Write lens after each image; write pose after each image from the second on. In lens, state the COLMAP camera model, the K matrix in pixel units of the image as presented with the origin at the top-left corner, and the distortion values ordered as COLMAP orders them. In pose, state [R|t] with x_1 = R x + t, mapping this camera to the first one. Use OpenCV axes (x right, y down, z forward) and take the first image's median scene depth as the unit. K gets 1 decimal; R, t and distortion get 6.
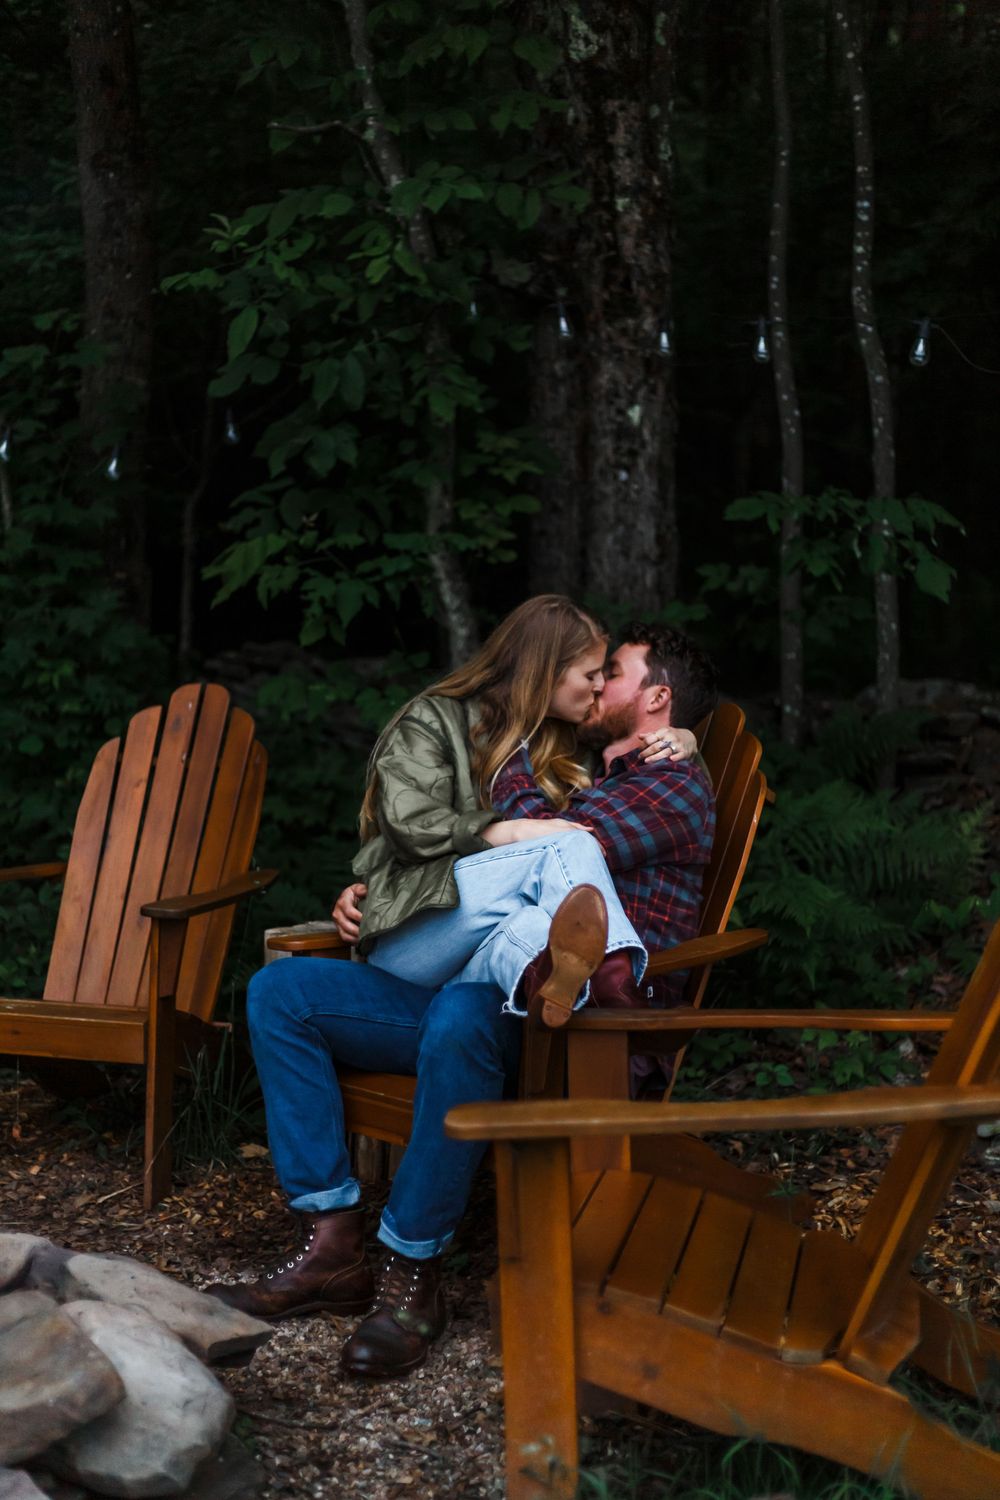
lens RADIAL K [[2196.8, 0, 498.0], [0, 2196.8, 760.1], [0, 0, 1]] dist [-0.013953, 0.116097]
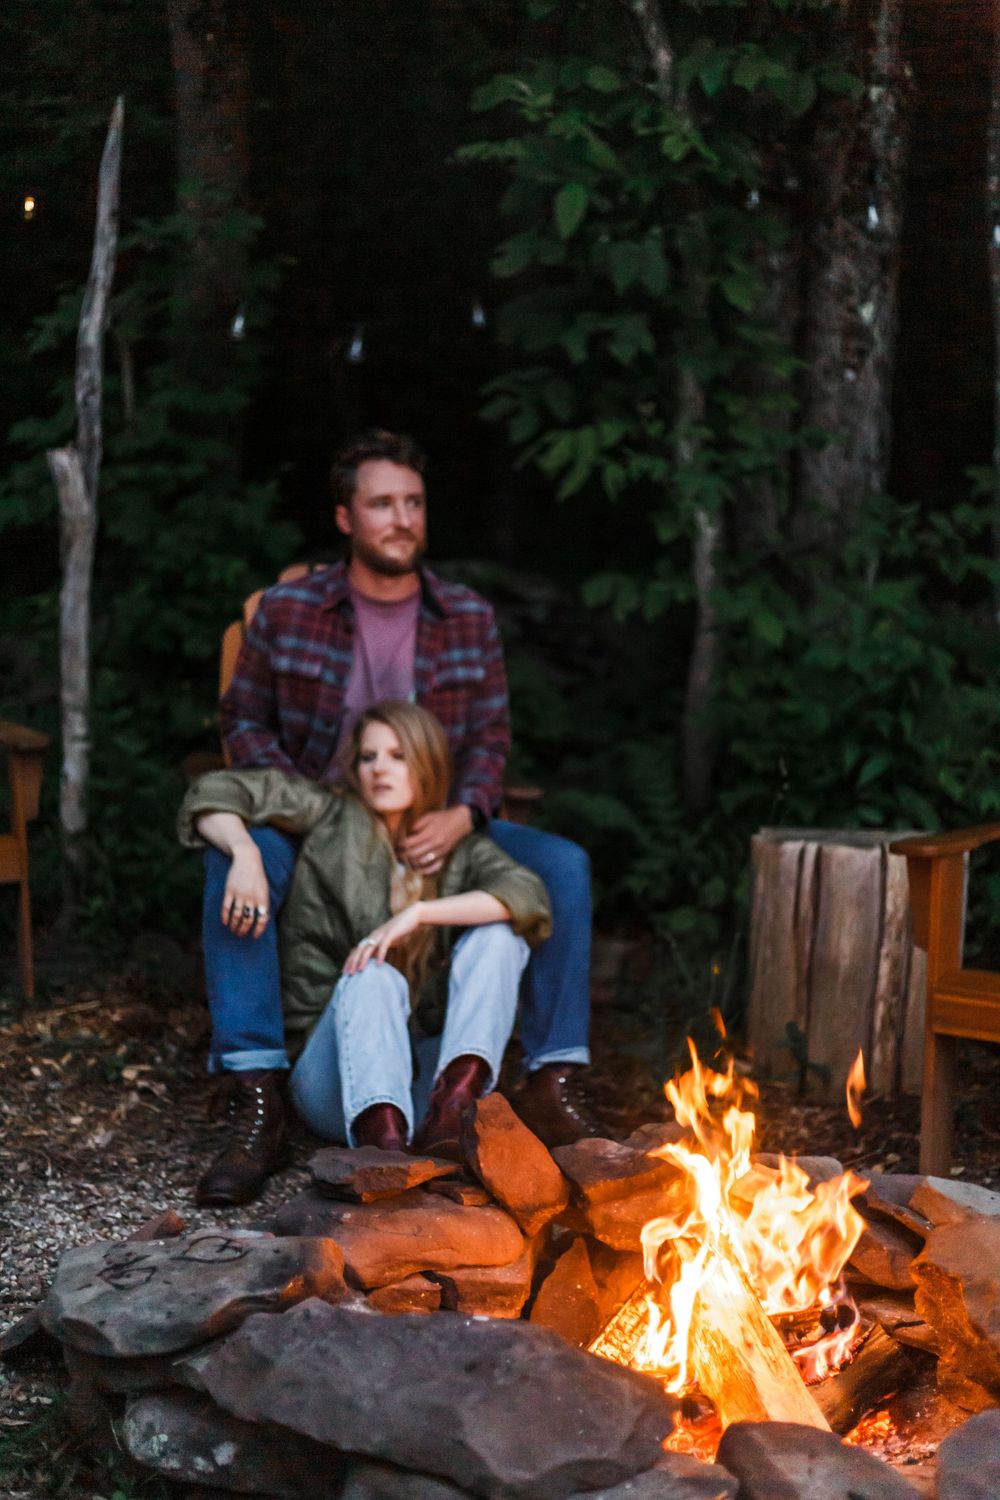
lens RADIAL K [[2206.8, 0, 500.8], [0, 2206.8, 752.1], [0, 0, 1]] dist [0.010367, 0.040648]
pose [[0.983802, 0.000169, 0.179261, -0.285486], [-0.006060, 0.999459, 0.032316, 0.007751], [-0.179158, -0.032879, 0.983271, 0.058070]]
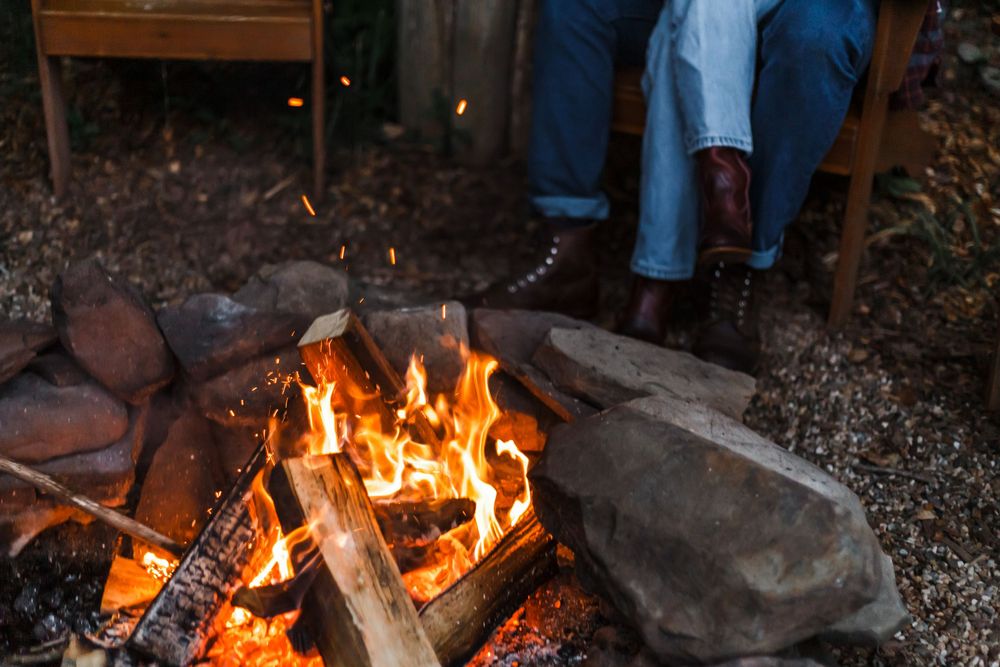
lens RADIAL K [[1471.2, 0, 496.8], [0, 1471.2, 335.7], [0, 0, 1]] dist [0.010367, 0.040648]
pose [[0.949513, -0.127832, 0.286503, -0.203375], [0.004002, 0.918083, 0.396369, -0.005851], [-0.313702, -0.375211, 0.872243, 0.254414]]
